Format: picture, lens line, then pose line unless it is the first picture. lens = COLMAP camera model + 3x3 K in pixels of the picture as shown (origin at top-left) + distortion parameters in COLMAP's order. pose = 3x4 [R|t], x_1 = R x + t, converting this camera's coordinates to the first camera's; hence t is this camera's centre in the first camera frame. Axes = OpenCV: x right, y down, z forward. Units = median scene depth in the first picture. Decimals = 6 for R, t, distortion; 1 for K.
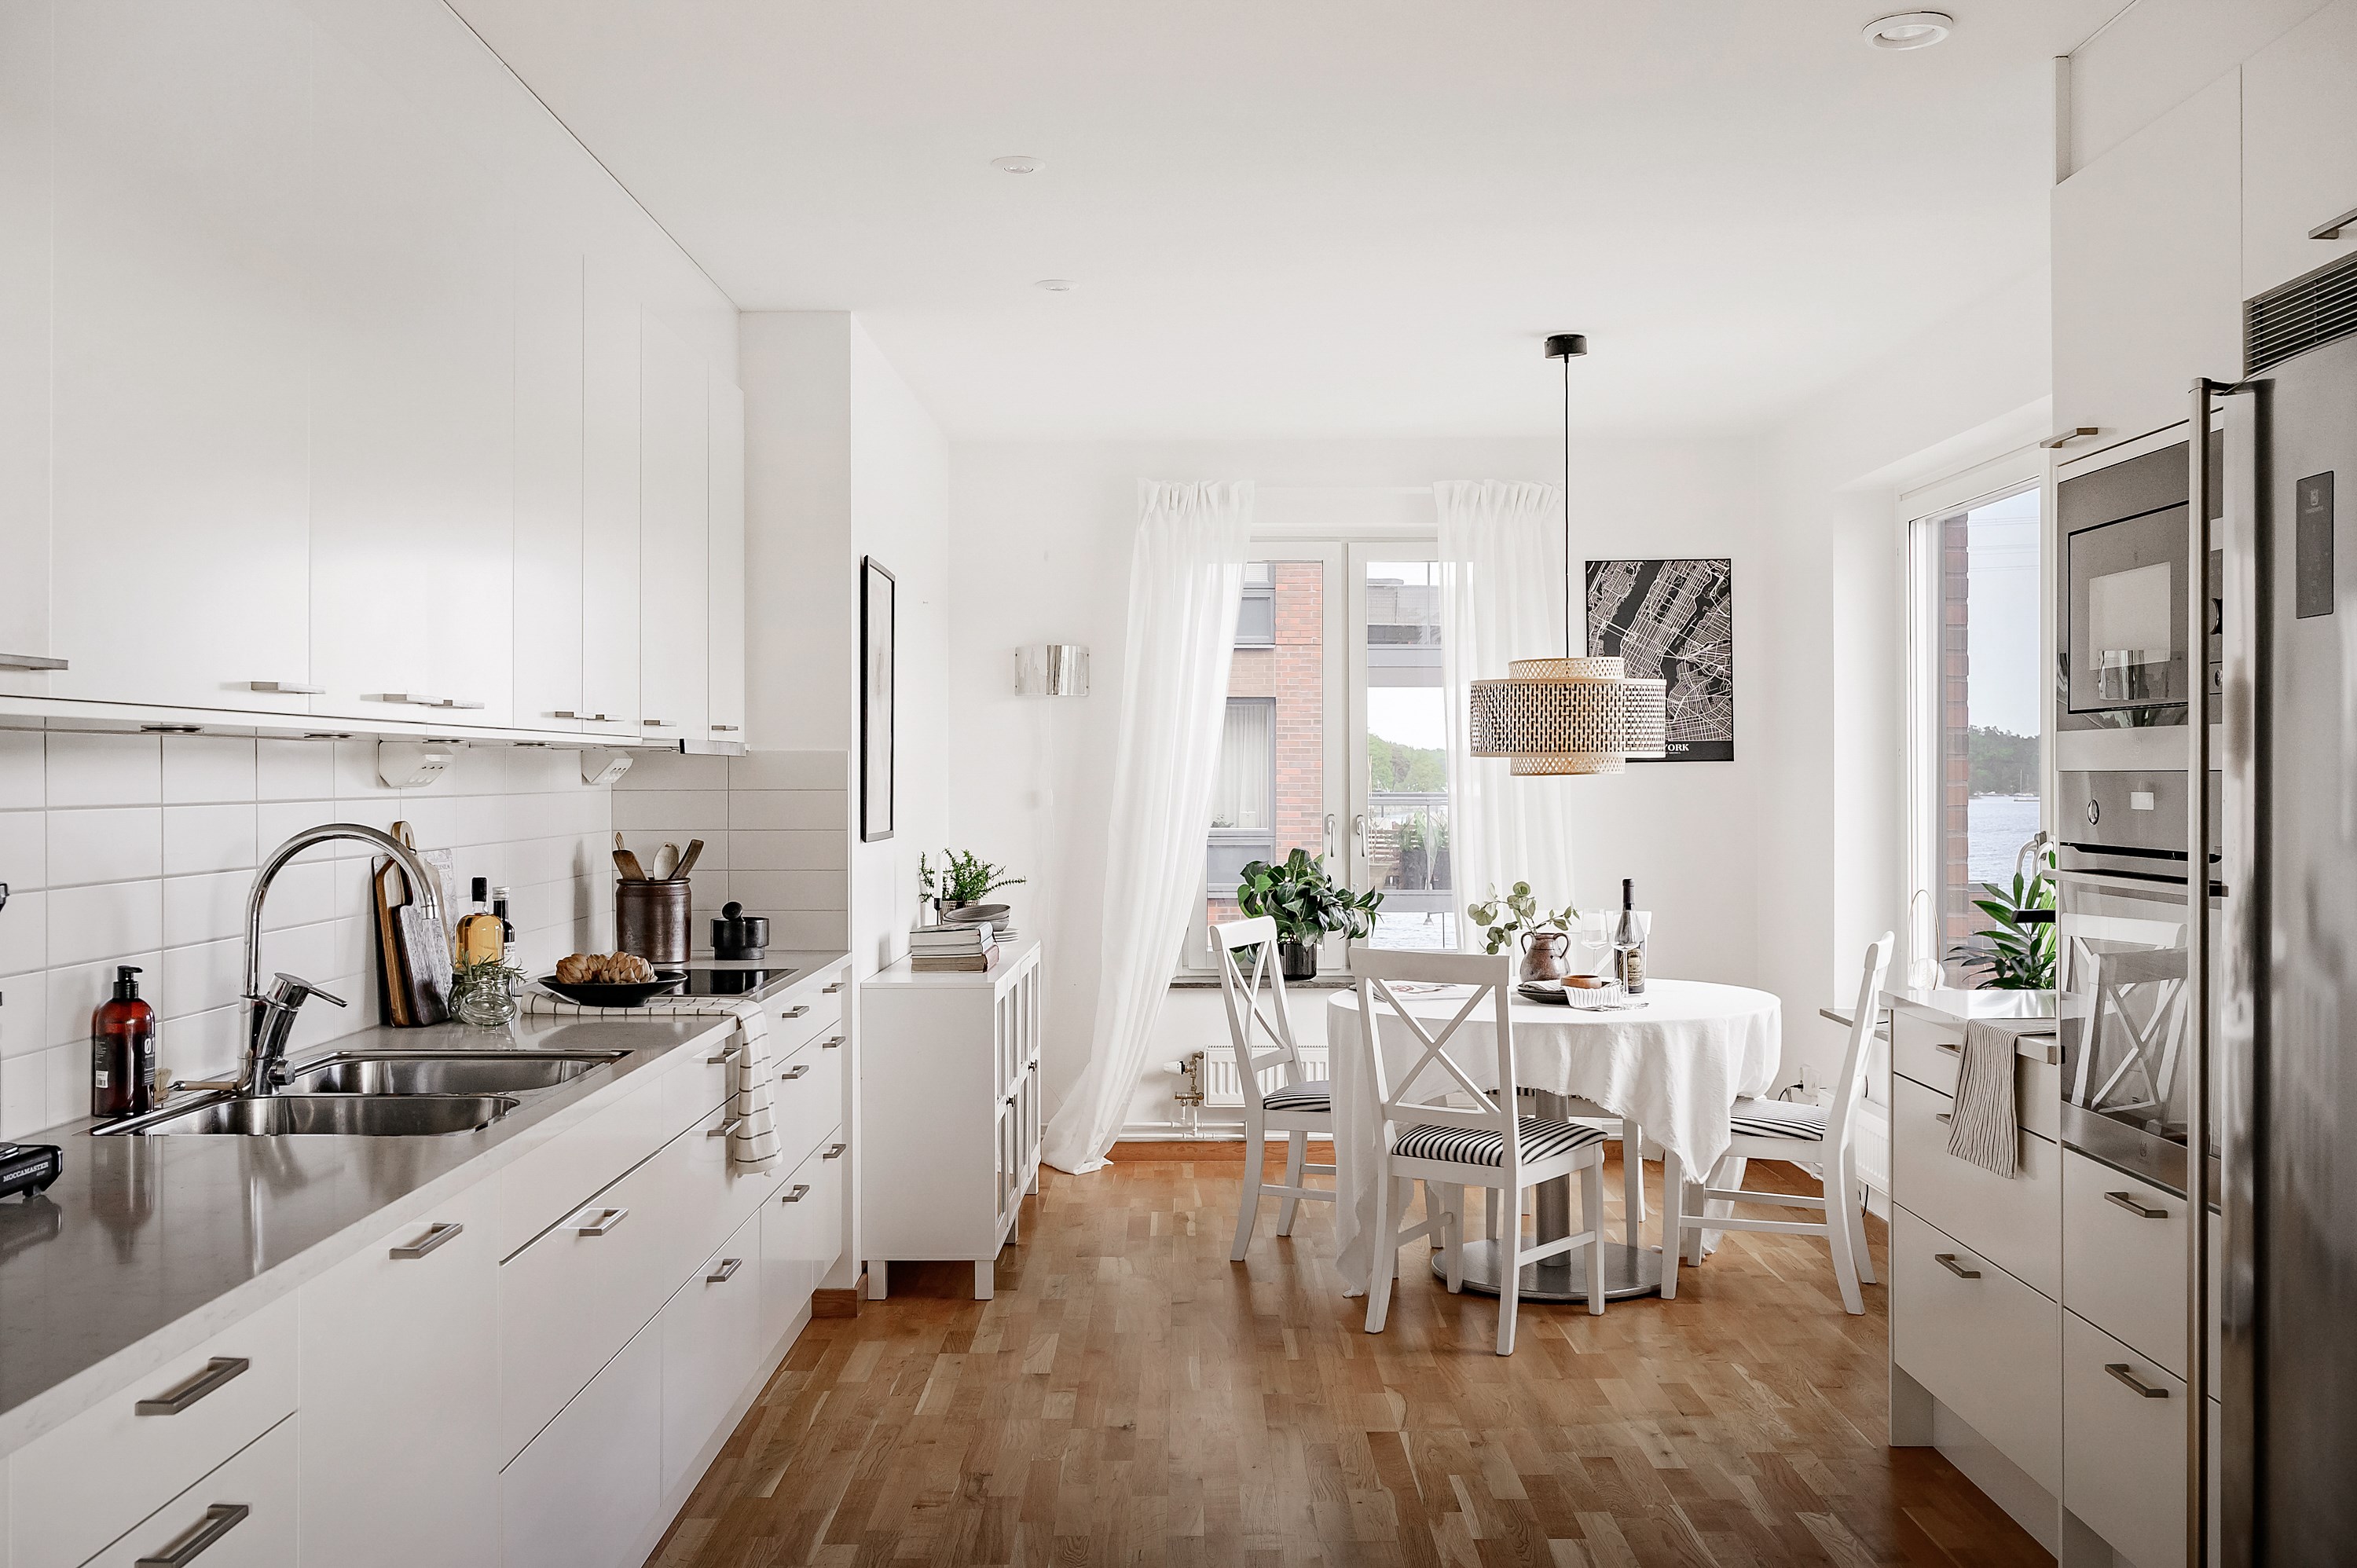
lens RADIAL K [[2029.7, 0, 1178.5], [0, 2029.7, 784.0], [0, 0, 1]] dist [-0.002535, 0.000549]
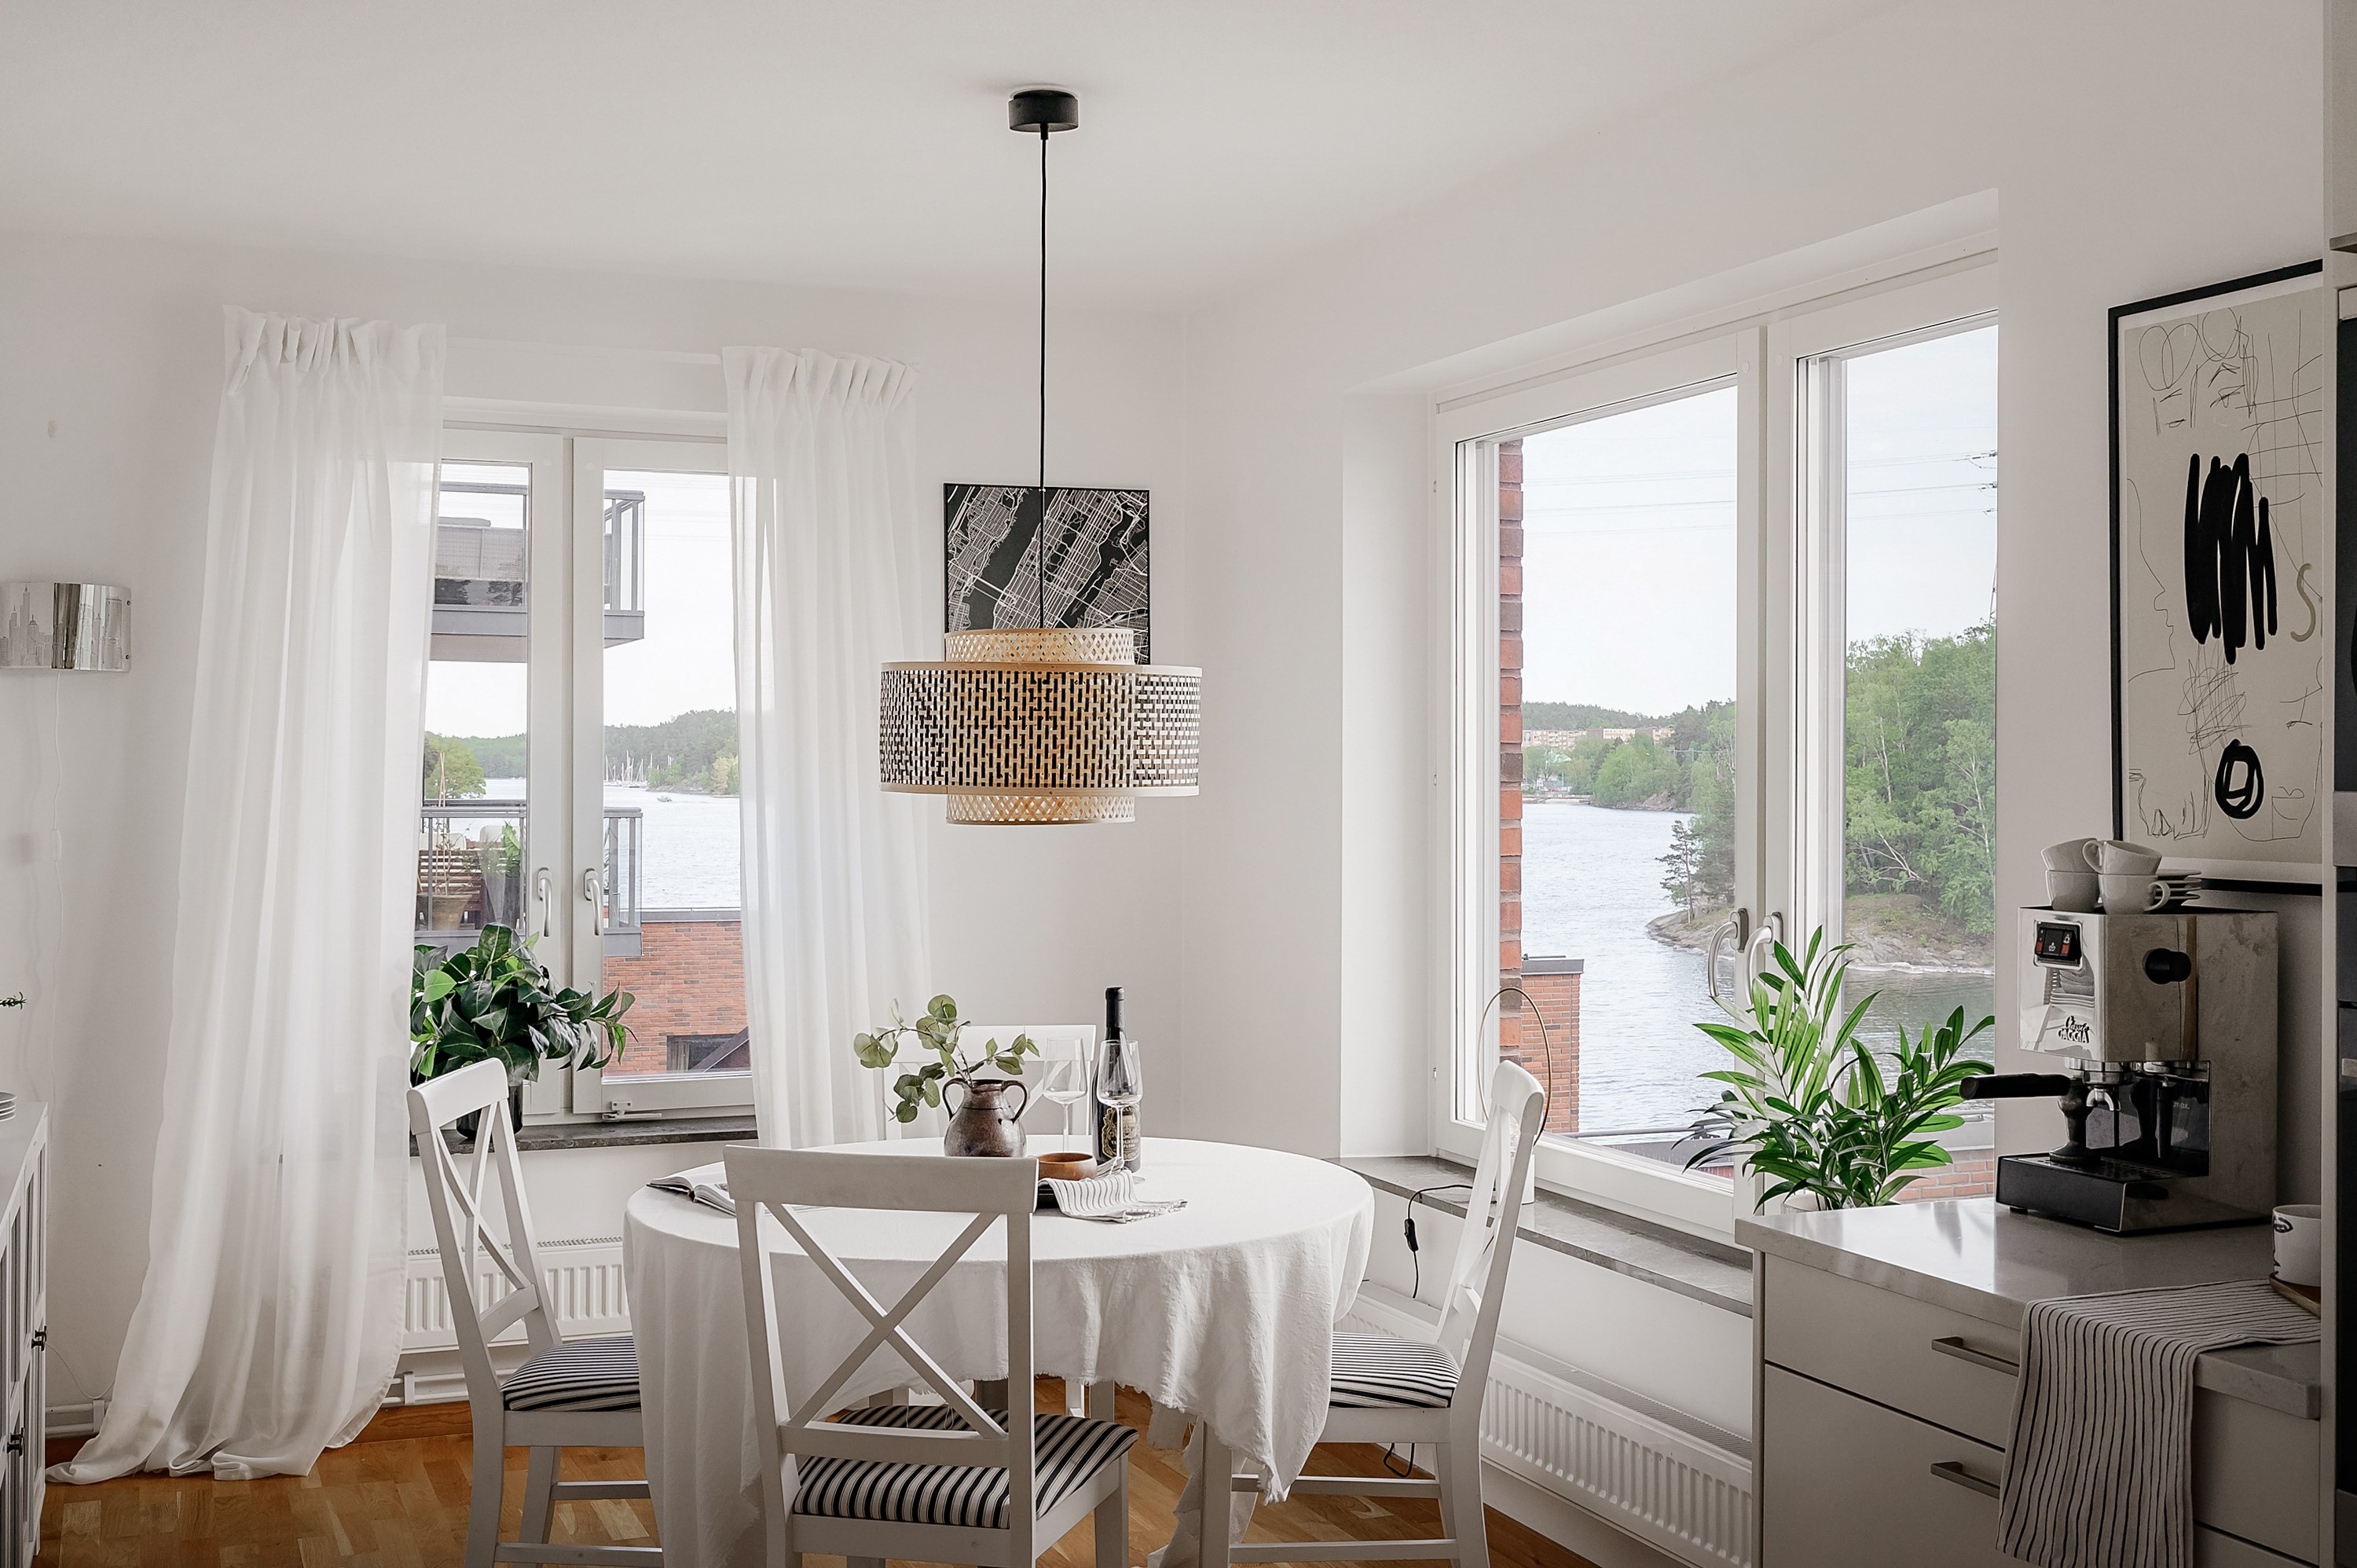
lens RADIAL K [[2510.0, 0, 1178.5], [0, 2510.0, 784.0], [0, 0, 1]] dist [0.001465, -0.000424]
pose [[0.925179, 0.003246, 0.379517, -0.039745], [-0.003055, 0.999995, -0.001104, -0.011429], [-0.379519, -0.000138, 0.925184, 0.217564]]
